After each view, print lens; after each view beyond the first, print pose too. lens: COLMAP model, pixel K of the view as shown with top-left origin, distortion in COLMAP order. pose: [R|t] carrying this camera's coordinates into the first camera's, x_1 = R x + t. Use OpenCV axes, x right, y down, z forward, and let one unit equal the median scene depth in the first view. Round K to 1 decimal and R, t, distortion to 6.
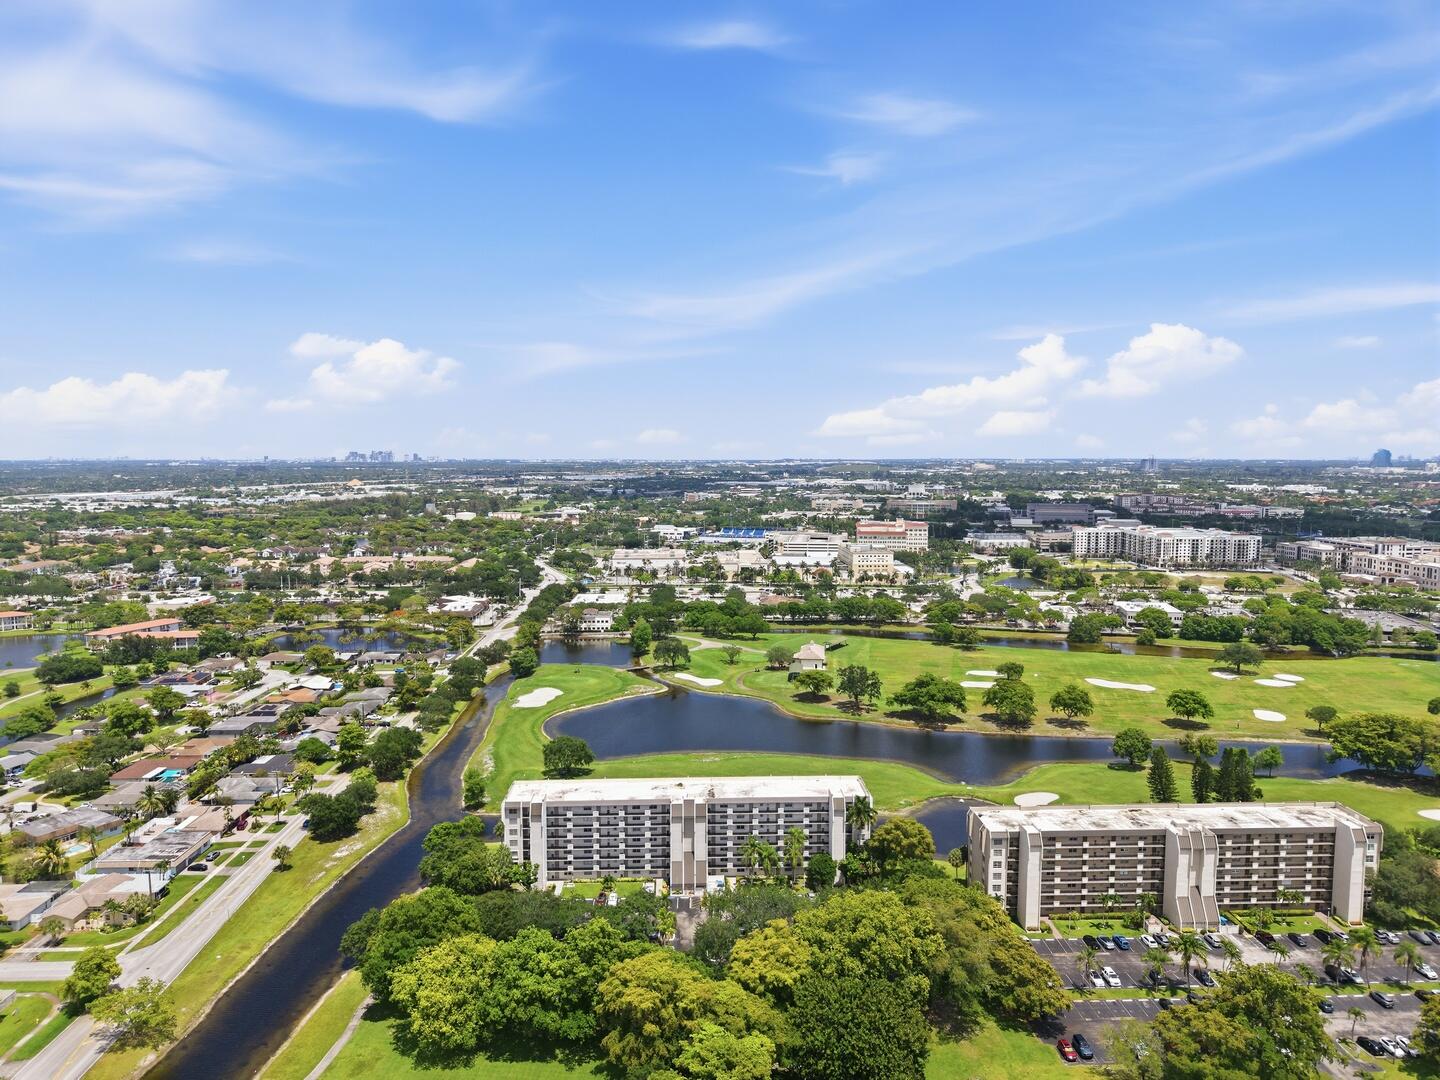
lens RADIAL K [[944.0, 0, 720.1], [0, 944.0, 538.4], [0, 0, 1]] dist [0.014838, -0.013422]
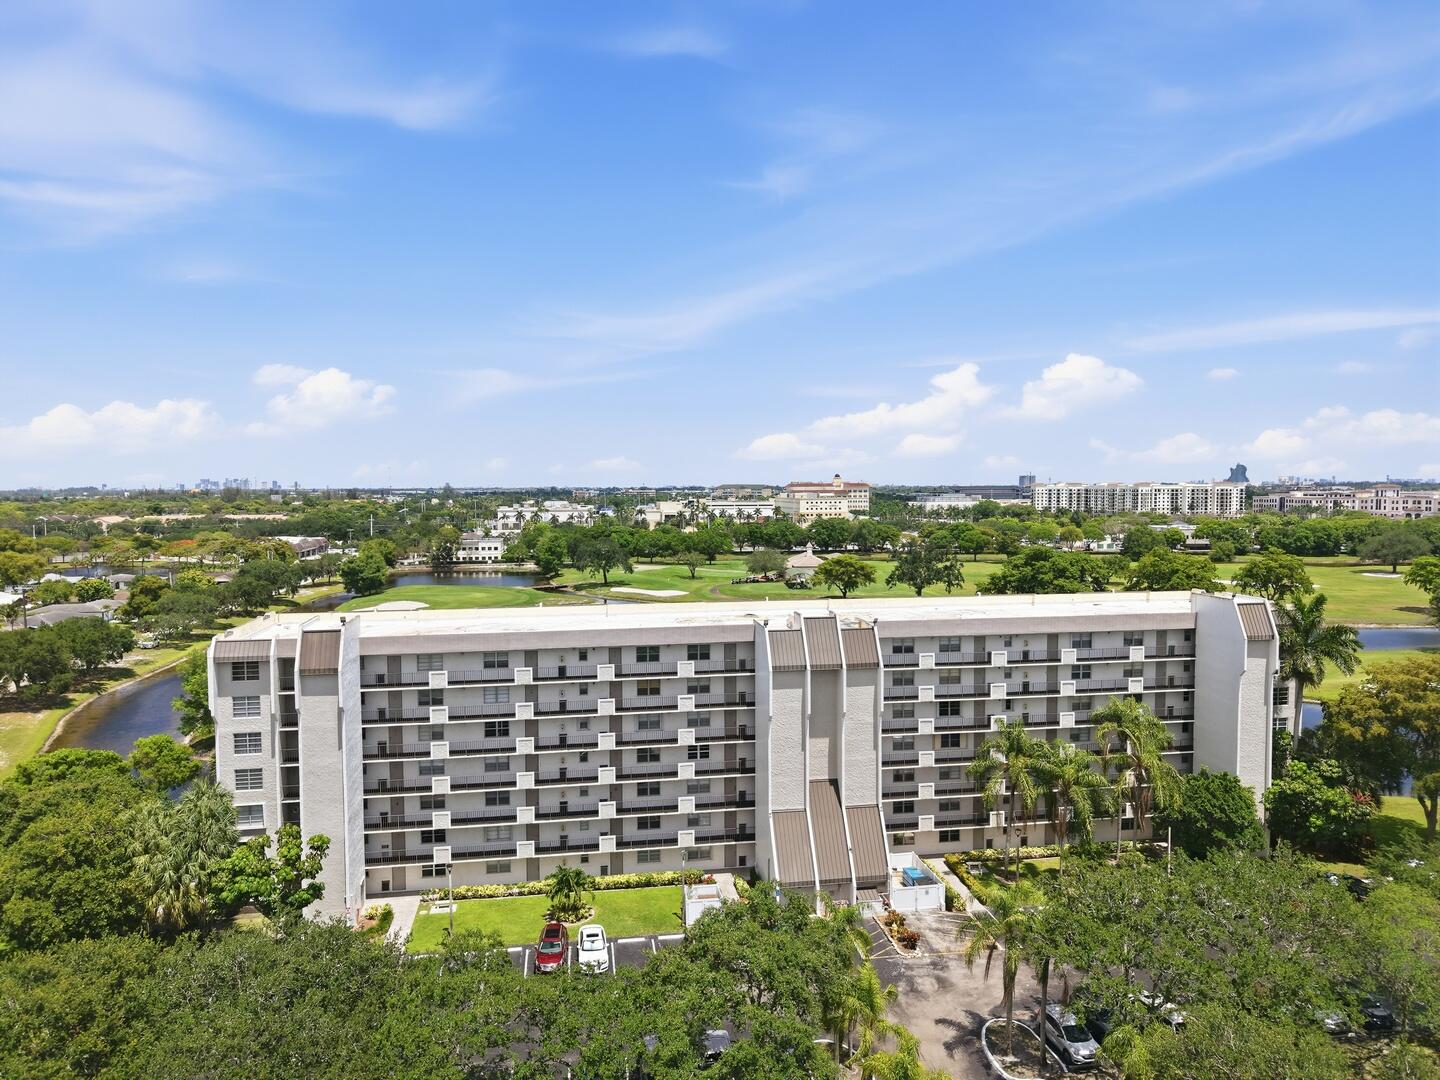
lens RADIAL K [[944.0, 0, 715.3], [0, 944.0, 546.0], [0, 0, 1]] dist [0.014838, -0.013422]
pose [[0.992443, -0.010027, 0.122294, -0.101504], [0.013001, 0.999638, -0.023550, 0.245436], [-0.122013, 0.024962, 0.992215, 0.648843]]
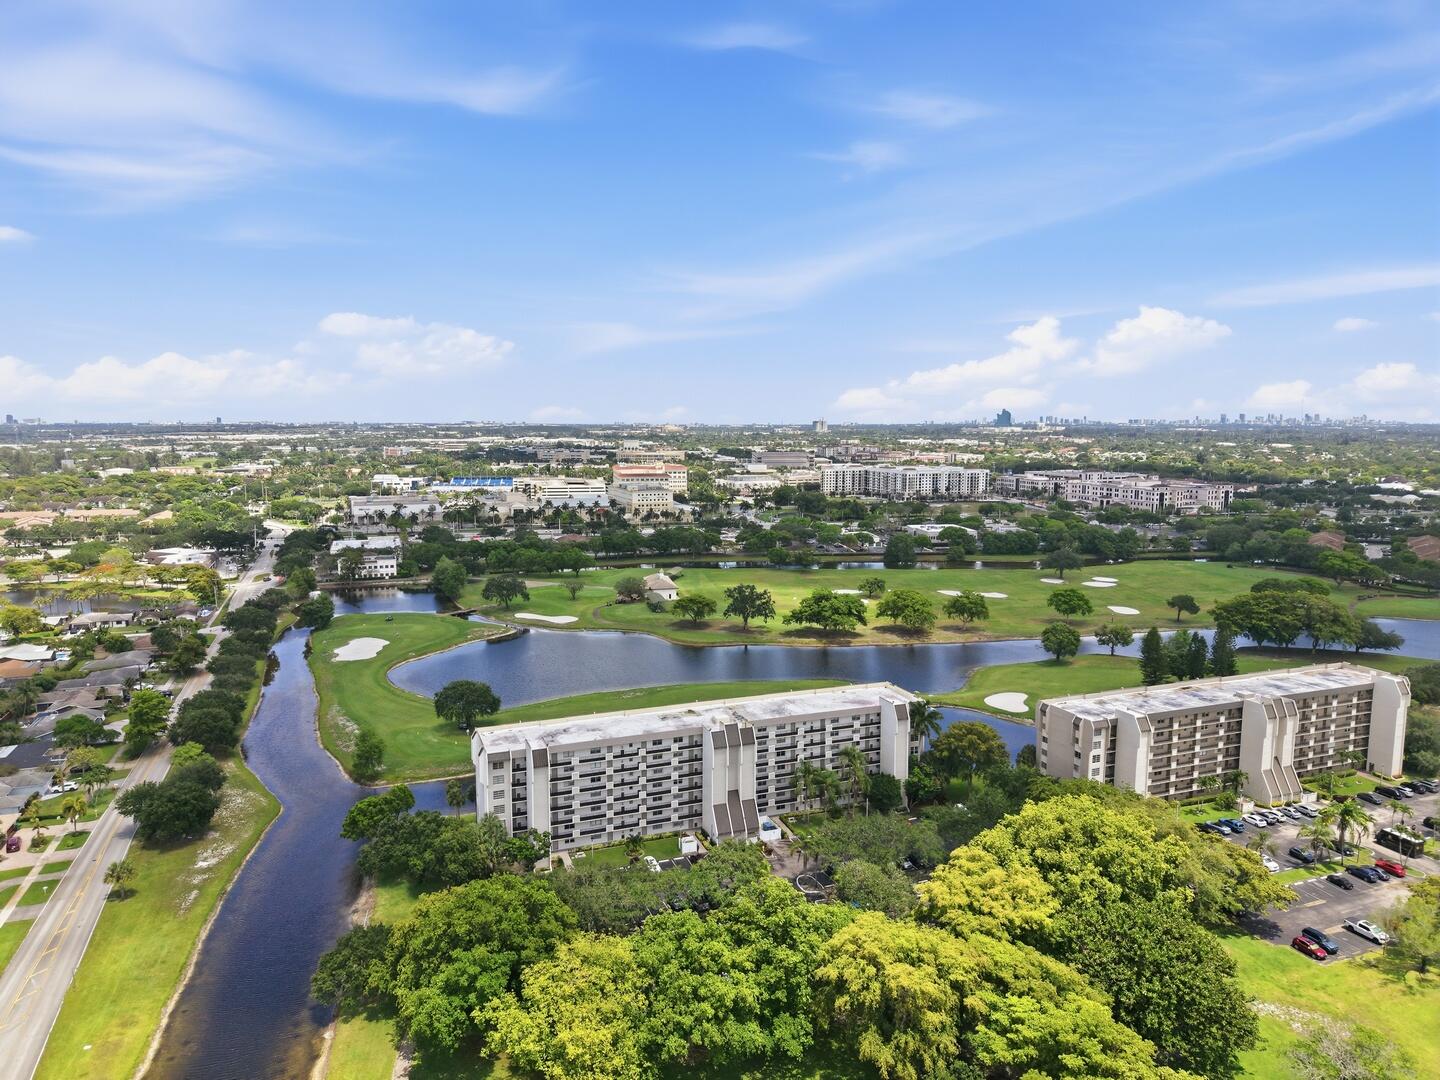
lens RADIAL K [[944.0, 0, 708.7], [0, 944.0, 532.3], [0, 0, 1]] dist [0.014838, -0.013422]
pose [[0.947925, -0.035206, 0.316542, -0.275374], [0.025864, 0.999098, 0.033670, 0.086269], [-0.317442, -0.023730, 0.947981, 0.256718]]
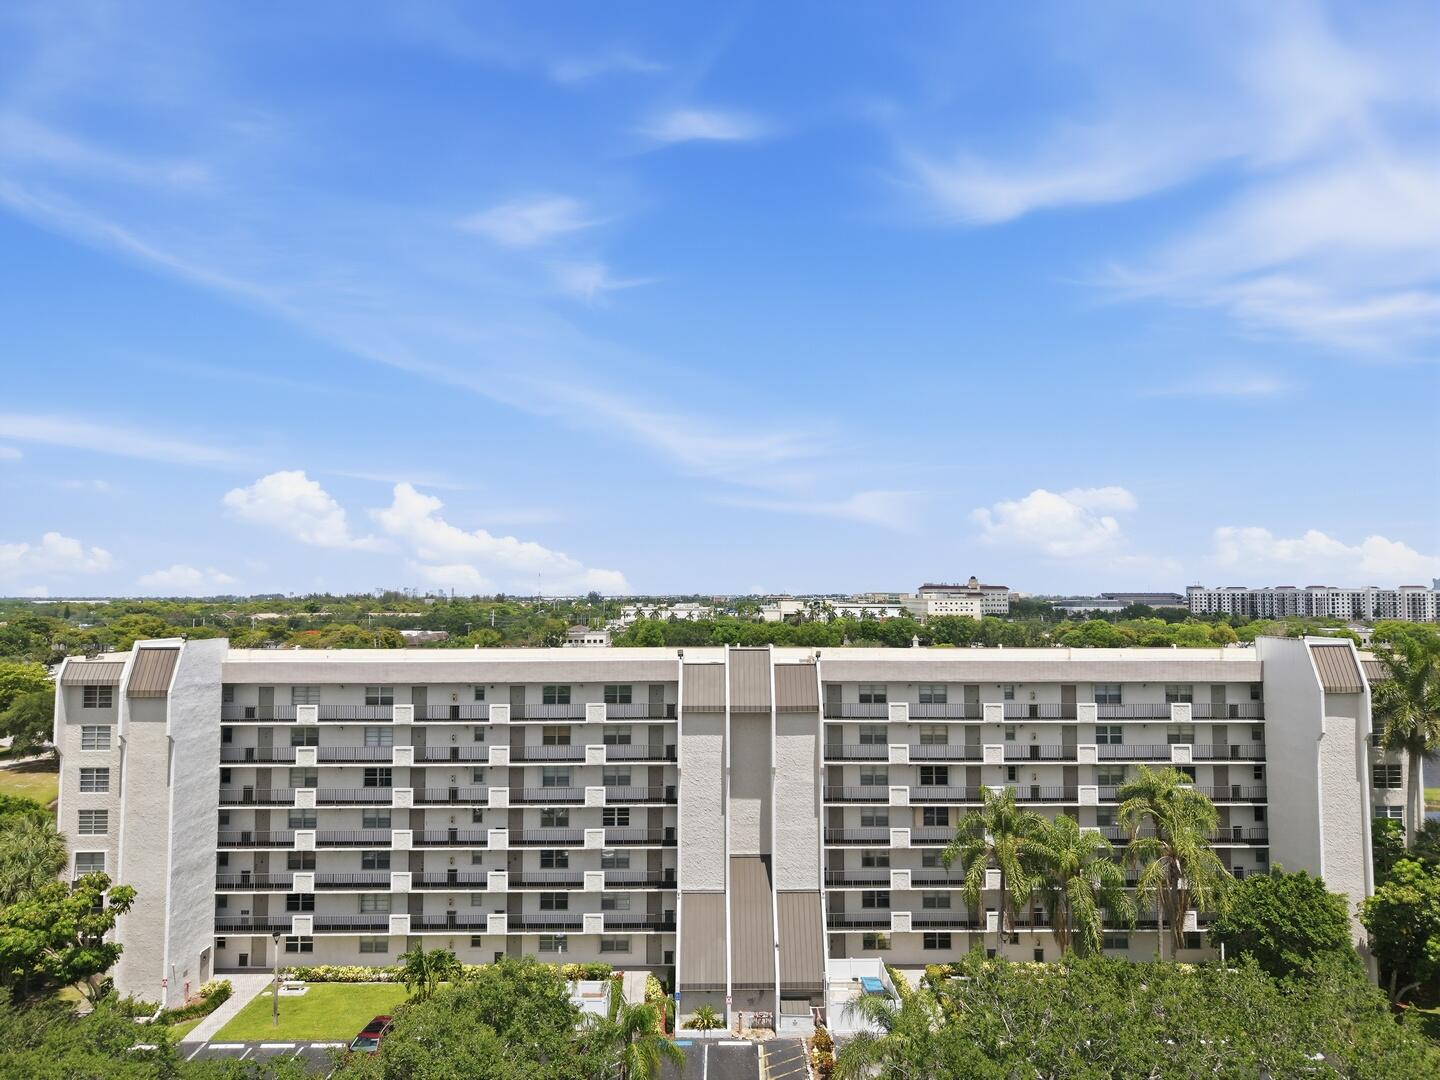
lens RADIAL K [[944.0, 0, 722.5], [0, 944.0, 551.6], [0, 0, 1]] dist [0.014838, -0.013422]
pose [[0.999710, 0.001686, -0.024042, -0.032735], [-0.004893, 0.990972, -0.133981, 0.269364], [0.023599, 0.134060, 0.990692, 0.696992]]
